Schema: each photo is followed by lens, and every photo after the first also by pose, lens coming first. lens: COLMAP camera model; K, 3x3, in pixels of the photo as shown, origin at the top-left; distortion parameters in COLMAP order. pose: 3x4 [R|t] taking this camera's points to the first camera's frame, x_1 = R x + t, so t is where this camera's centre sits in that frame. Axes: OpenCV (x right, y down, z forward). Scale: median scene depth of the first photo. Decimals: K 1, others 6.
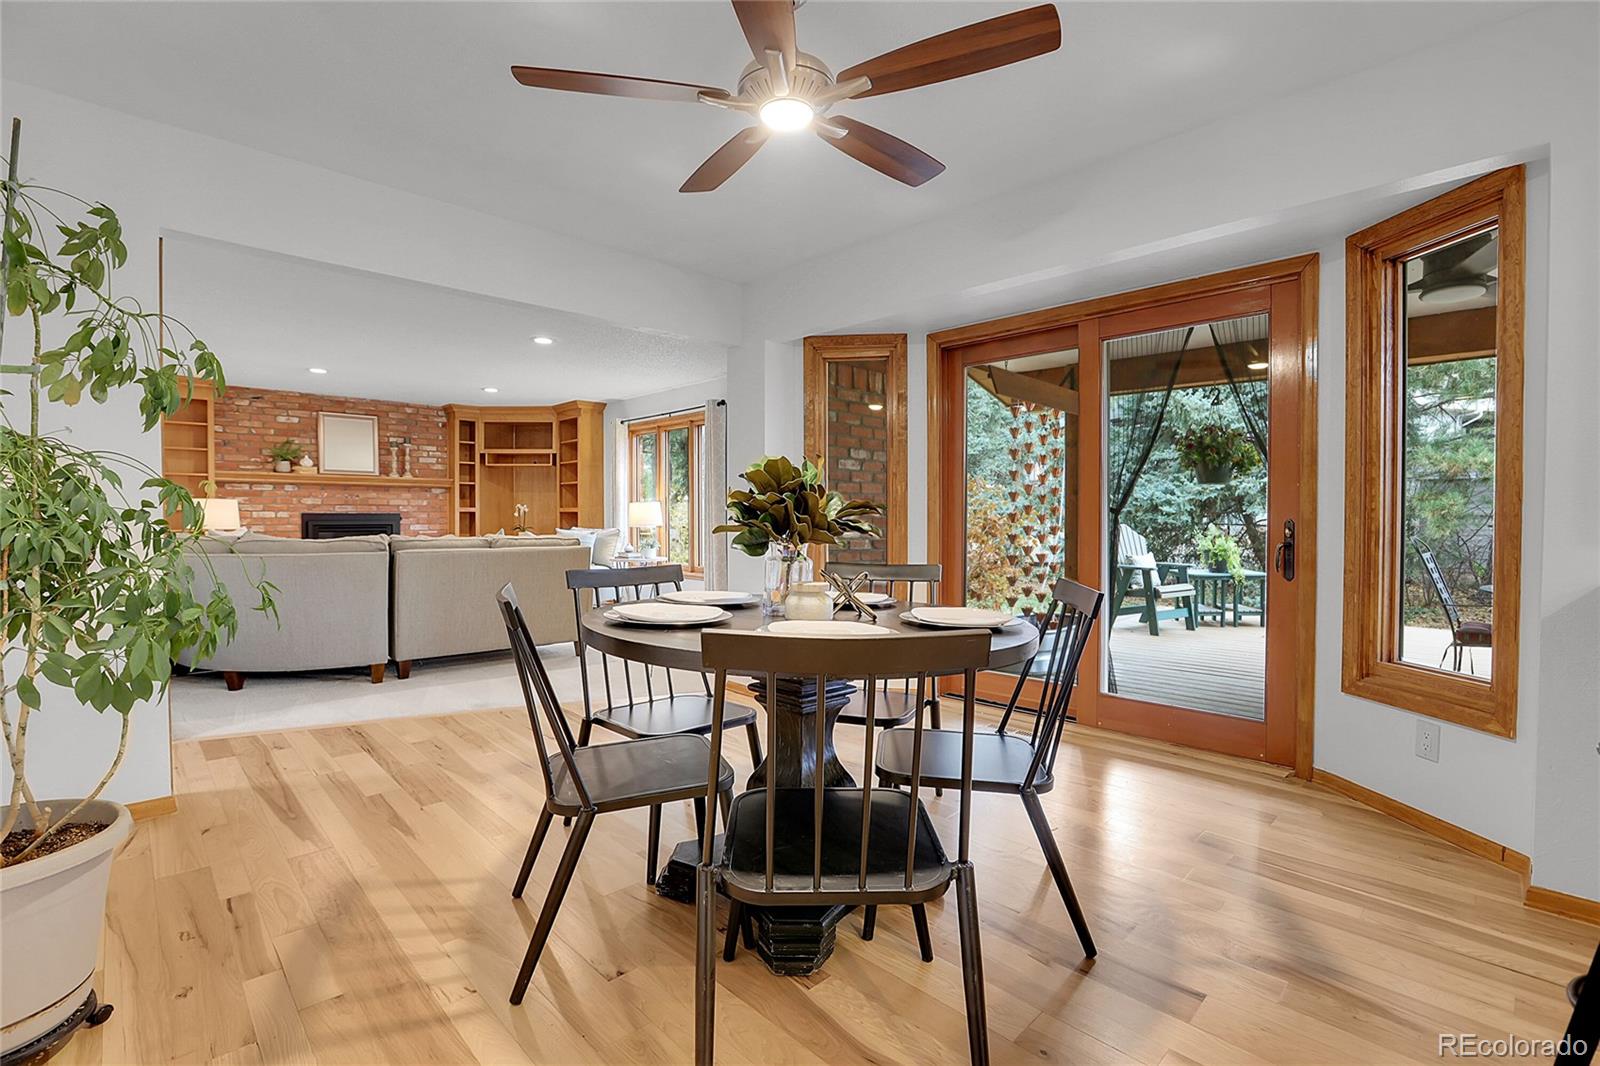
lens RADIAL K [[728.0, 0, 800.0], [0, 728.0, 533.0], [0, 0, 1]] dist [-0.020968, 0.000837]
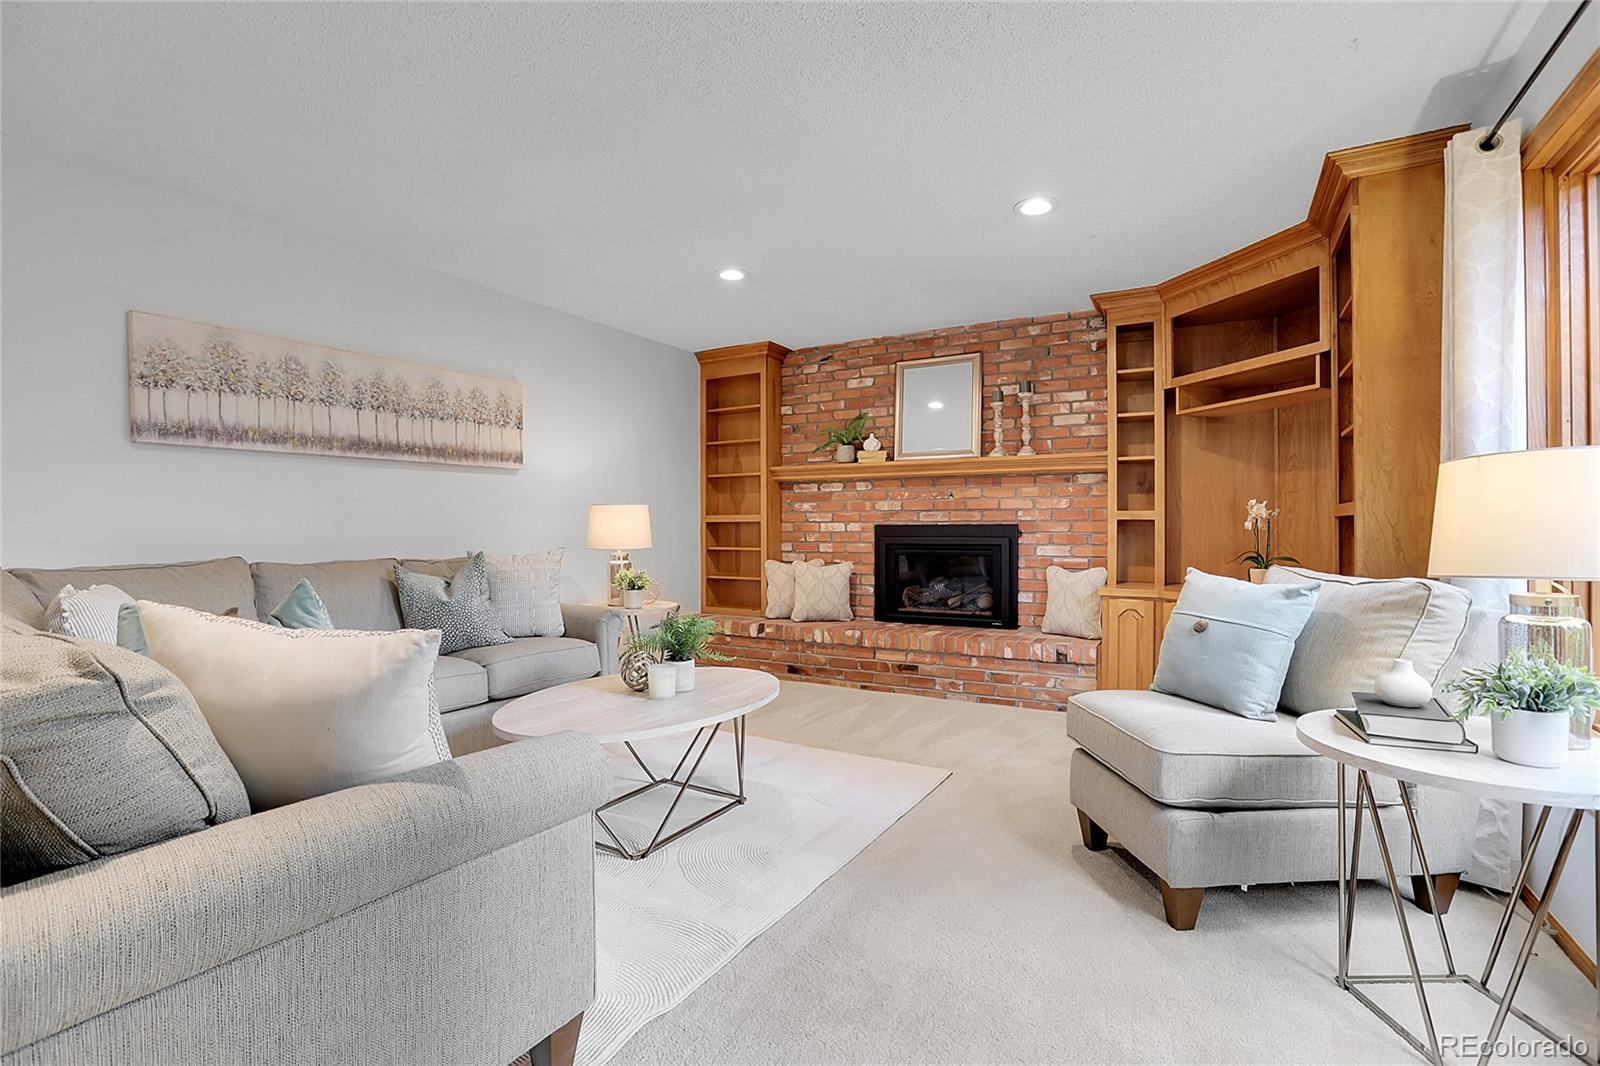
lens RADIAL K [[728.0, 0, 800.0], [0, 728.0, 533.0], [0, 0, 1]] dist [-0.020968, 0.000837]
pose [[0.298664, 0.004056, -0.954350, -0.090314], [-0.020133, 0.999795, -0.002052, -0.017442], [0.954146, 0.019827, 0.298685, 0.742889]]
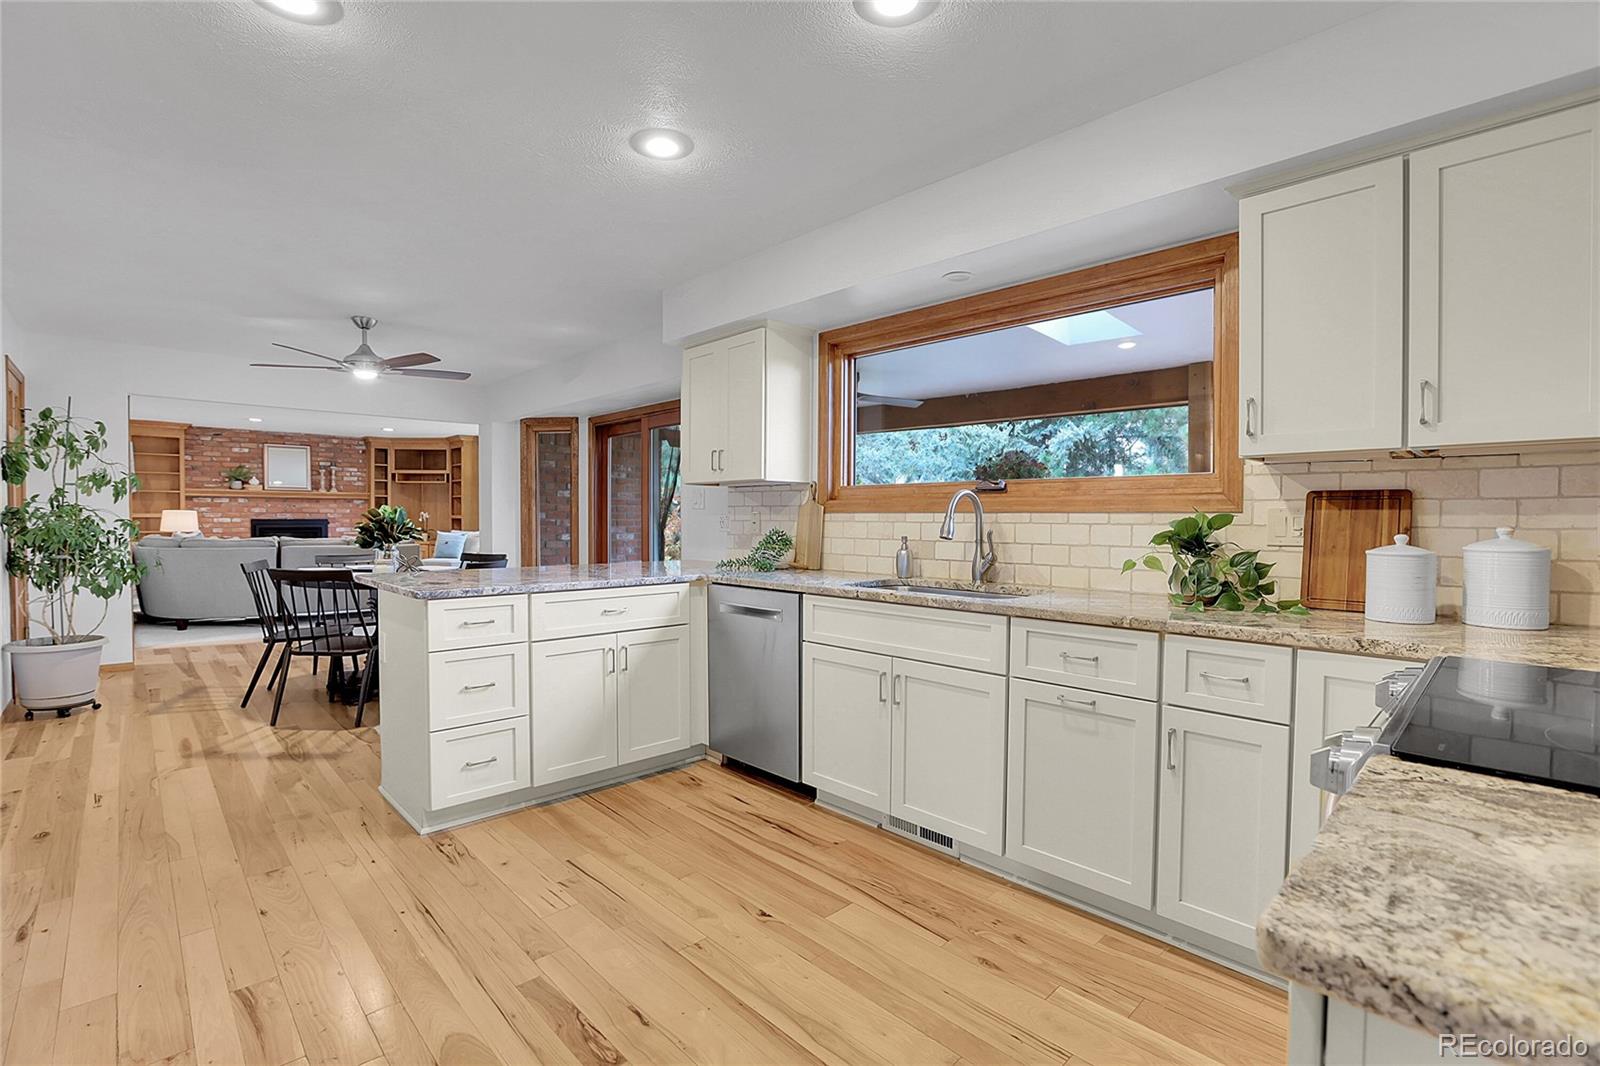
lens RADIAL K [[728.0, 0, 800.0], [0, 728.0, 533.0], [0, 0, 1]] dist [-0.020968, 0.000837]
pose [[0.999985, 0.004087, -0.003748, 0.344249], [-0.004083, 0.999991, 0.001217, -0.007228], [0.003753, -0.001201, 0.999992, -0.346032]]
